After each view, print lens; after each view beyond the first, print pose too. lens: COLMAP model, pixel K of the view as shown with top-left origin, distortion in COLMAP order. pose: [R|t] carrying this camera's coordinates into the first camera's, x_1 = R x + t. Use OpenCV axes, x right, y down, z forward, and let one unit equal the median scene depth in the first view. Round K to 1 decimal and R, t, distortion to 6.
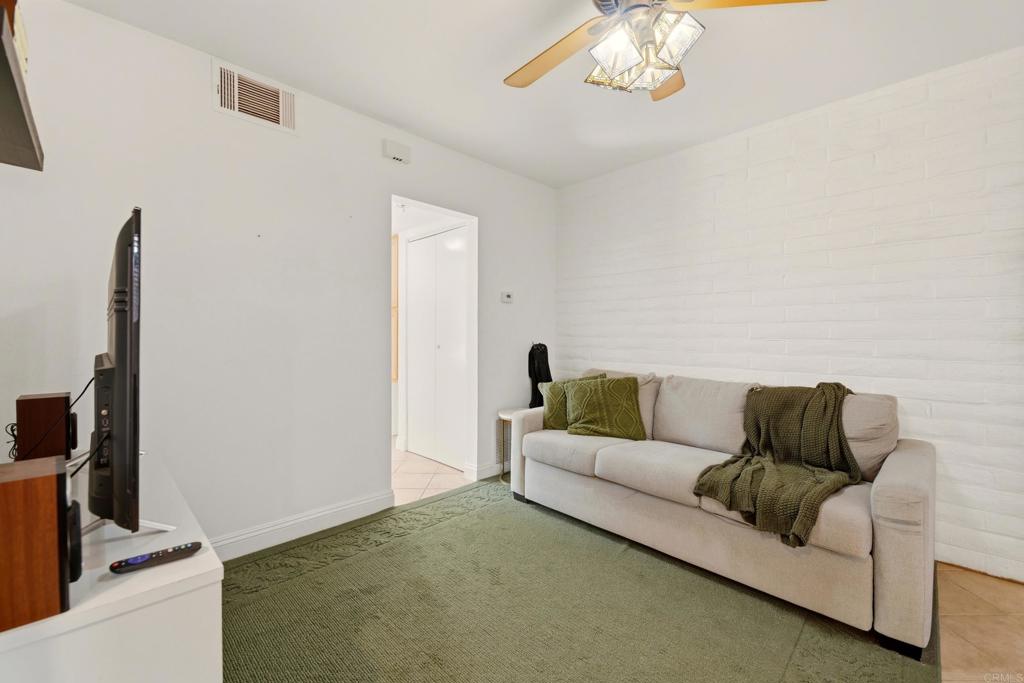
lens RADIAL K [[413.3, 0, 509.4], [0, 413.3, 342.8], [0, 0, 1]] dist [-0.000257, -0.000874]
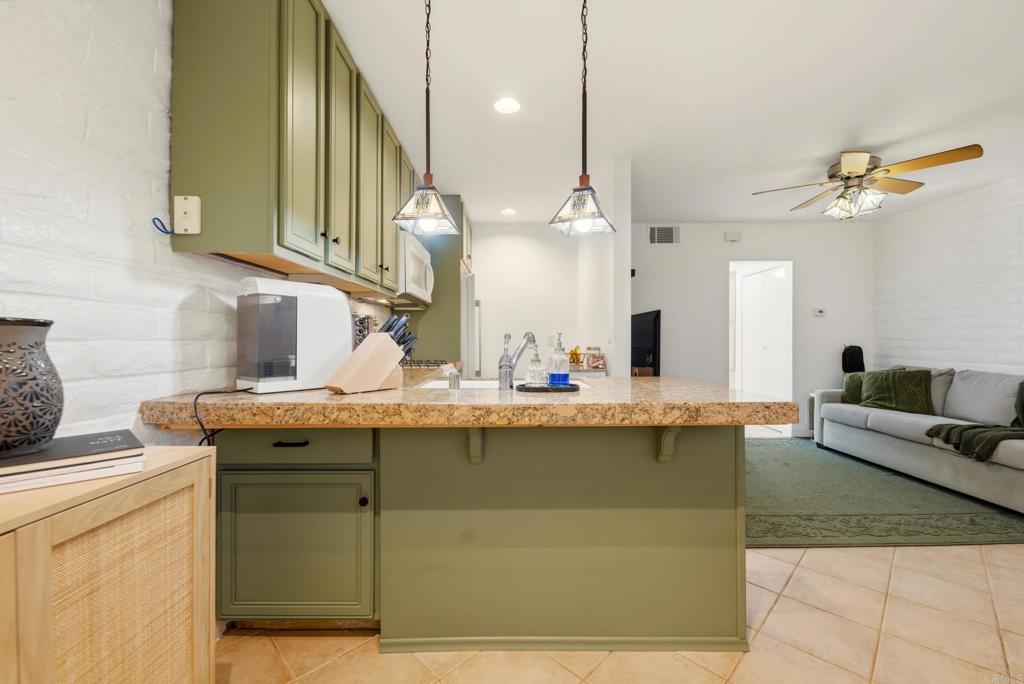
lens RADIAL K [[413.3, 0, 509.4], [0, 413.3, 343.3], [0, 0, 1]] dist [-0.000257, -0.000874]
pose [[0.713038, 0.001715, -0.701123, 0.282059], [-0.007075, 0.999964, -0.004750, 0.012196], [0.701089, 0.008348, 0.713025, -0.916428]]
